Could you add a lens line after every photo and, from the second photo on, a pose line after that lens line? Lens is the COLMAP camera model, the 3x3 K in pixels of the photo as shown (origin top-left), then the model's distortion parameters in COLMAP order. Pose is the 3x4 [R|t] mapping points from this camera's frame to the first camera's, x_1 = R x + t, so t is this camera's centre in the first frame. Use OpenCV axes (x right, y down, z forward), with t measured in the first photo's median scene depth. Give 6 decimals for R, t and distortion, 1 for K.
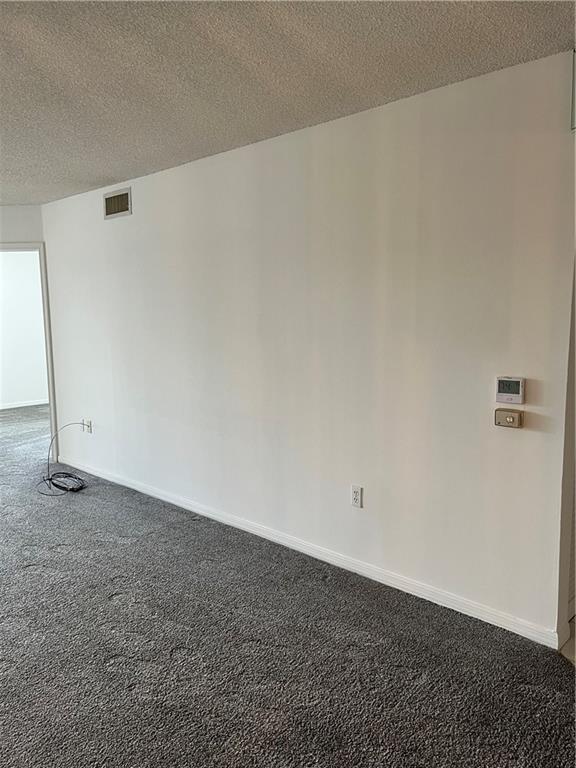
lens RADIAL K [[573.7, 0, 288.2], [0, 573.7, 383.8], [0, 0, 1]] dist [0.016558, -0.044468]
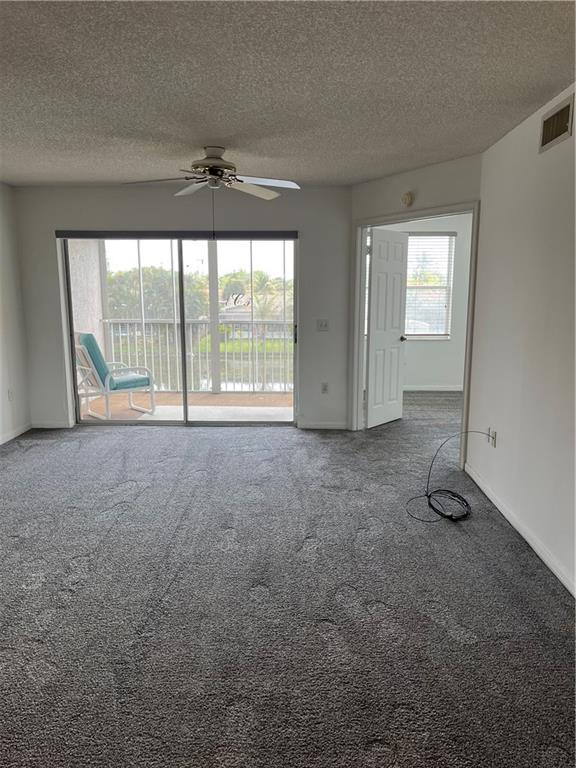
lens RADIAL K [[573.7, 0, 287.7], [0, 573.7, 386.0], [0, 0, 1]] dist [0.016558, -0.044468]
pose [[0.670477, 0.128242, -0.730763, 0.021985], [-0.100600, 0.991566, 0.081709, -0.033706], [0.735078, 0.018731, 0.677724, 0.318942]]
